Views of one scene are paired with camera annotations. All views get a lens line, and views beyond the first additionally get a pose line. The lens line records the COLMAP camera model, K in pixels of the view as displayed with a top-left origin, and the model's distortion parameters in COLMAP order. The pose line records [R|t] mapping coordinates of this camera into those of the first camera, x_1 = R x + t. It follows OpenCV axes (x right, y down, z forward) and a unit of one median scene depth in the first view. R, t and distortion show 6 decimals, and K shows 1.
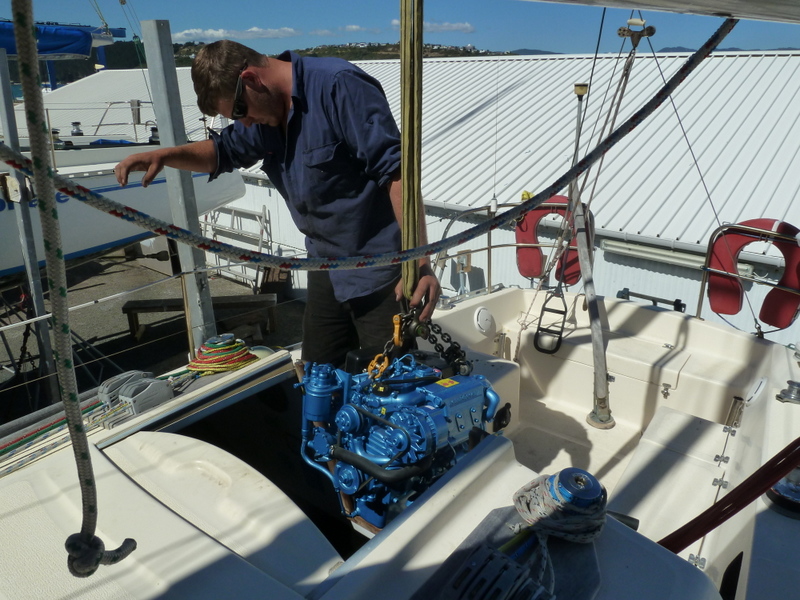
lens RADIAL K [[594.8, 0, 400.0], [0, 594.8, 300.0], [0, 0, 1]] dist [-0.035708, 0.000096]
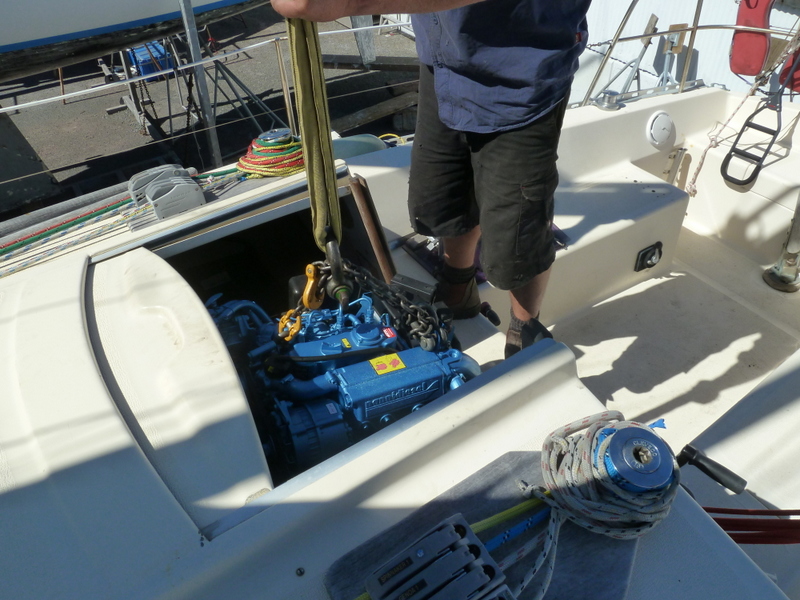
lens RADIAL K [[594.8, 0, 400.0], [0, 594.8, 300.0], [0, 0, 1]] dist [-0.035708, 0.000096]
pose [[0.946252, 0.192133, -0.260176, 0.064082], [-0.081847, 0.920495, 0.382086, -0.027445], [0.312902, -0.340255, 0.886746, 0.133442]]
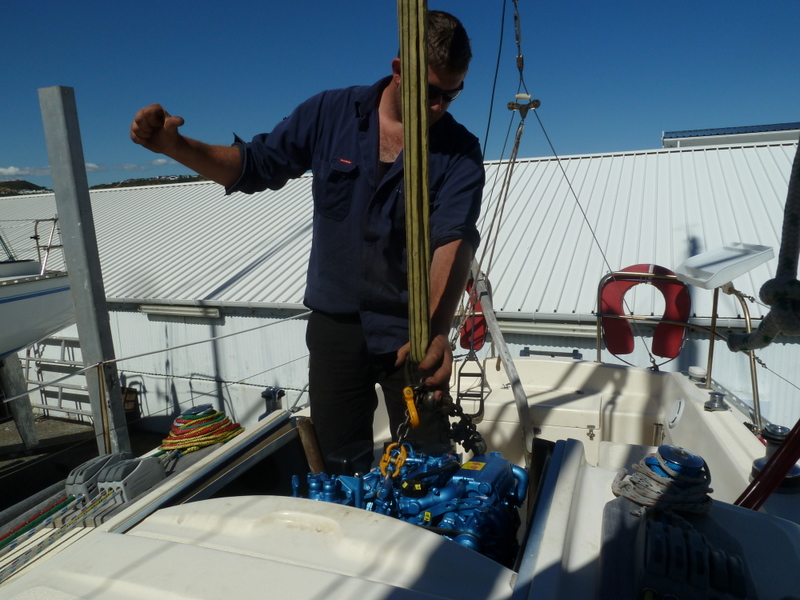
lens RADIAL K [[594.8, 0, 400.0], [0, 594.8, 300.0], [0, 0, 1]] dist [-0.035708, 0.000096]
pose [[0.954736, -0.089314, 0.283728, -0.135569], [0.142782, 0.974387, -0.173732, 0.054453], [-0.260945, 0.206379, 0.943035, 0.048664]]
